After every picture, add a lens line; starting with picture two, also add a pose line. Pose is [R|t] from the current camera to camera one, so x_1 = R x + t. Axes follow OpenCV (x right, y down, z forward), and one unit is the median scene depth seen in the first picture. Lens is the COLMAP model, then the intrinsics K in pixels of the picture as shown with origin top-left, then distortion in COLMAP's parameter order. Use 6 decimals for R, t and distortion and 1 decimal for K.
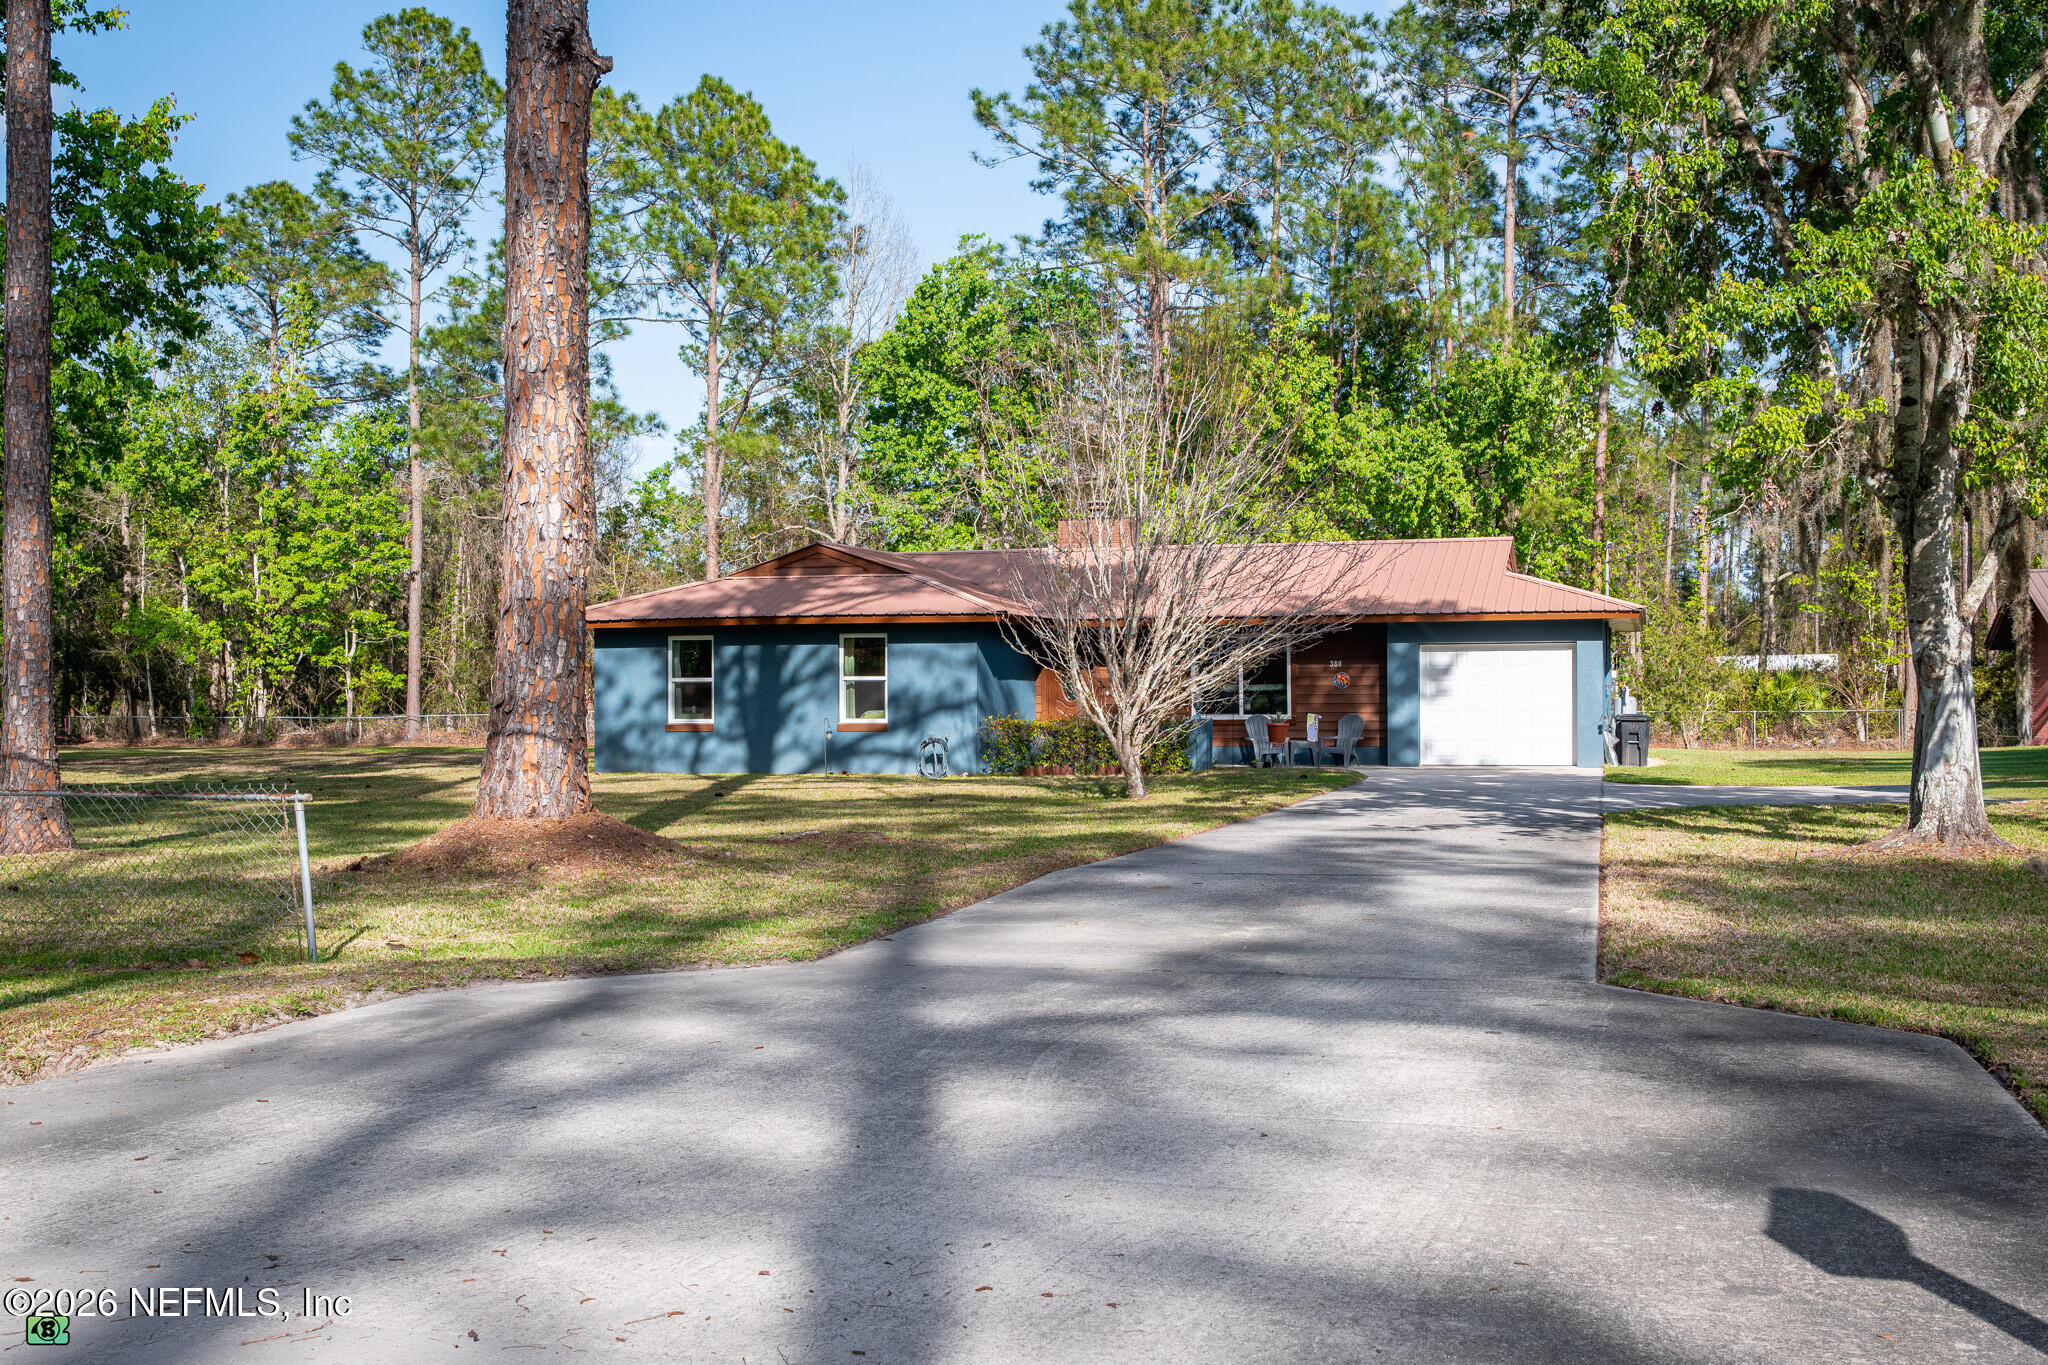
lens RADIAL K [[2131.8, 0, 1020.2], [0, 2131.8, 688.9], [0, 0, 1]] dist [-0.002725, -0.010623]
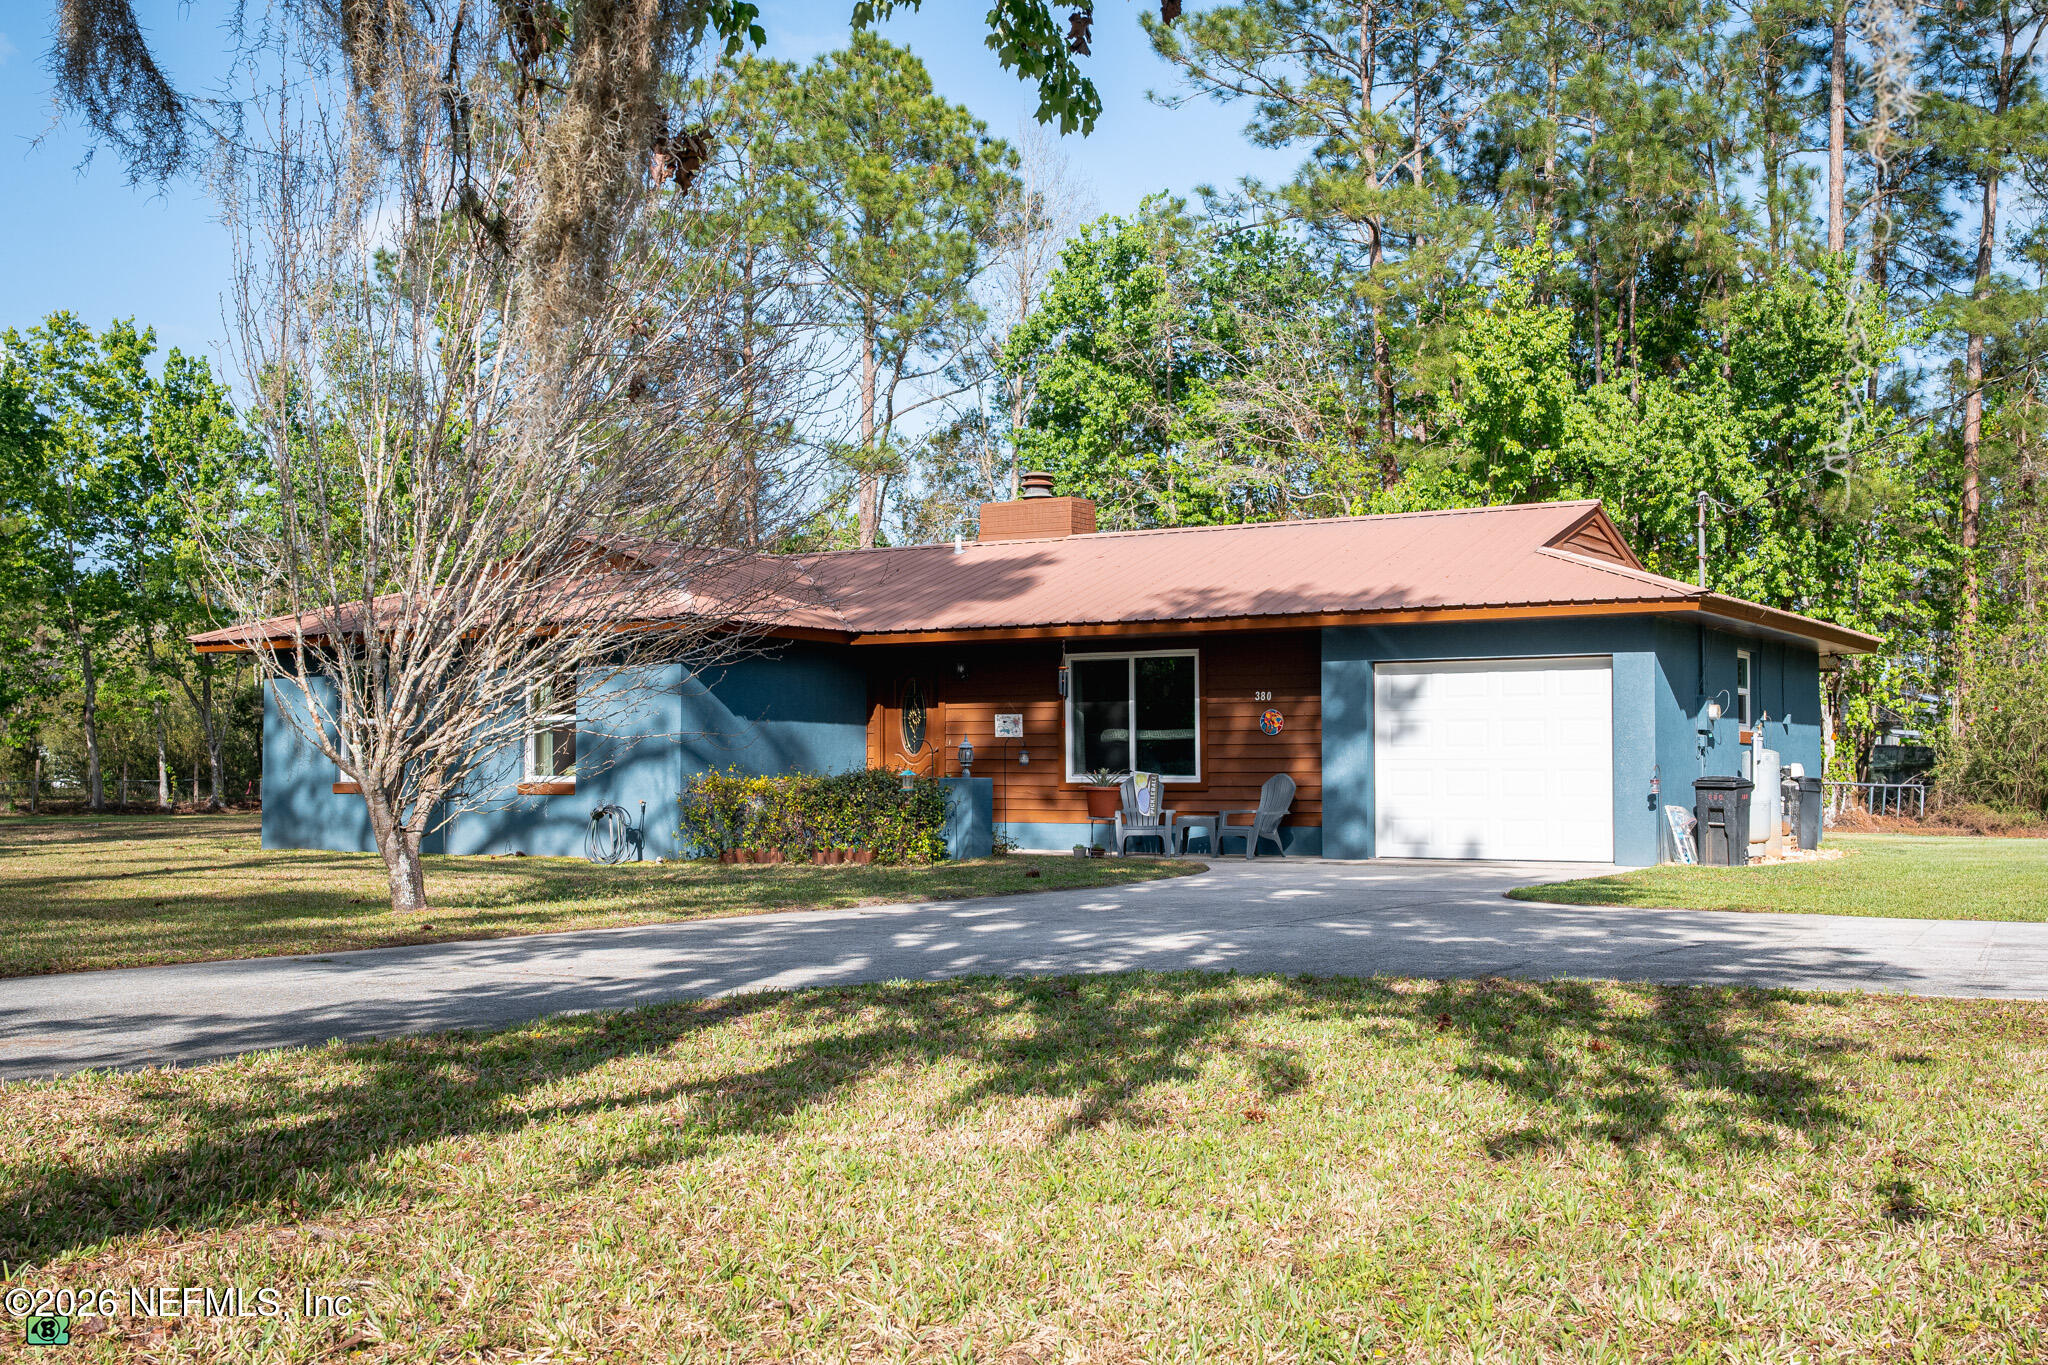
lens RADIAL K [[2123.1, 0, 1024.0], [0, 2123.1, 682.5], [0, 0, 1]] dist [-0.073384, 0.468605]
pose [[0.963861, -0.004130, -0.266372, 0.143998], [-0.006200, 0.999261, -0.037929, 0.005115], [0.266332, 0.038209, 0.963124, 0.214399]]
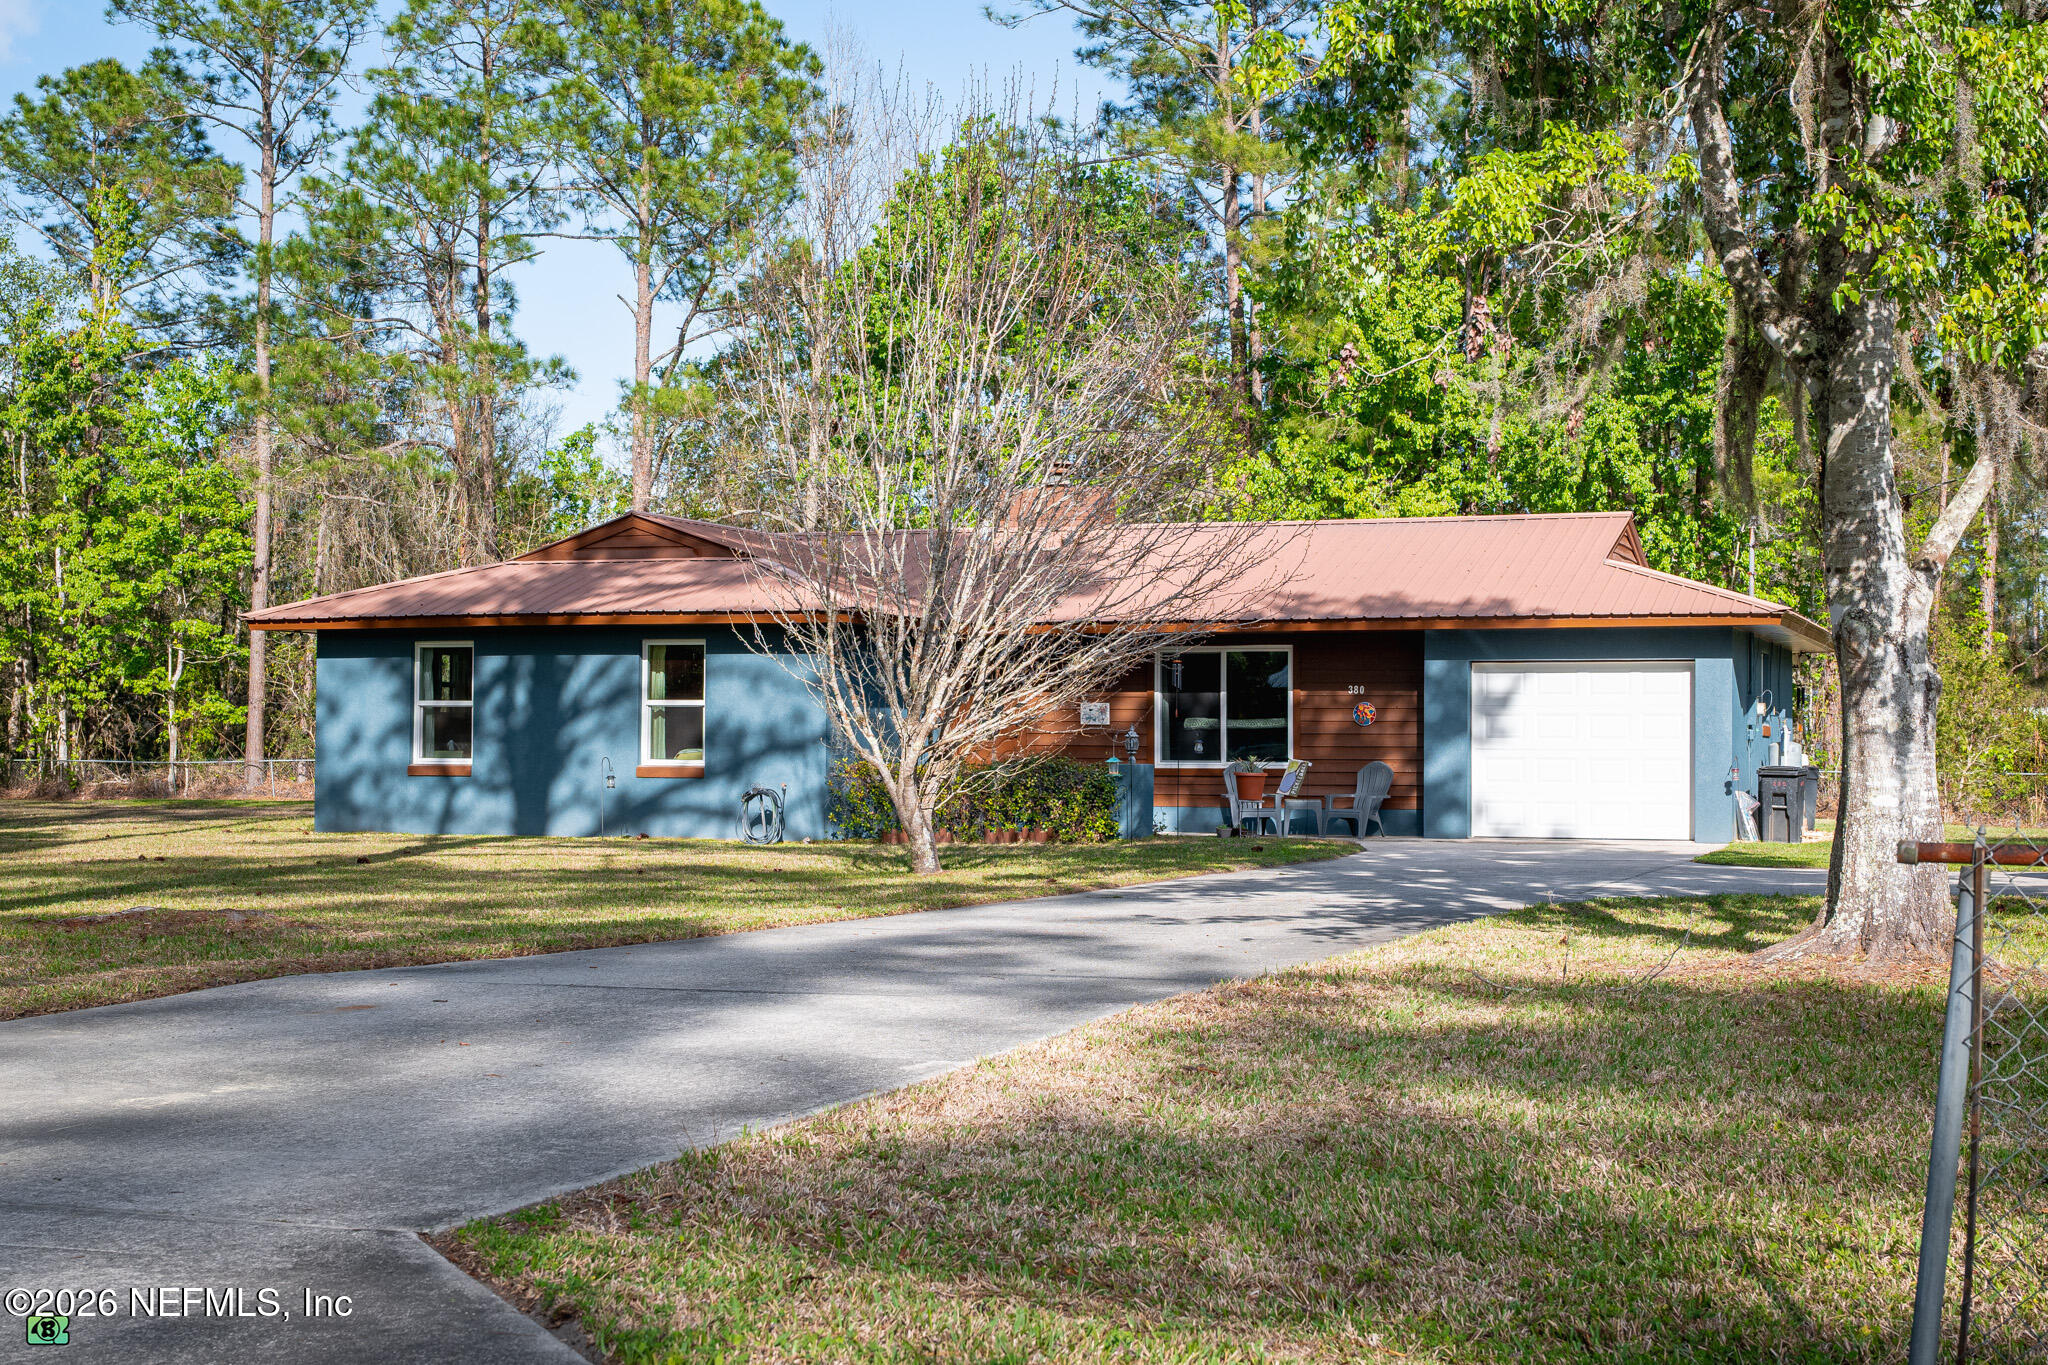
lens RADIAL K [[2741.5, 0, 1031.8], [0, 2741.5, 676.5], [0, 0, 1]] dist [-0.009112, -0.053506]
pose [[0.997616, 0.009674, -0.068333, 0.059934], [-0.011402, 0.999624, -0.024942, 0.004308], [0.068066, 0.025662, 0.997351, 0.058200]]
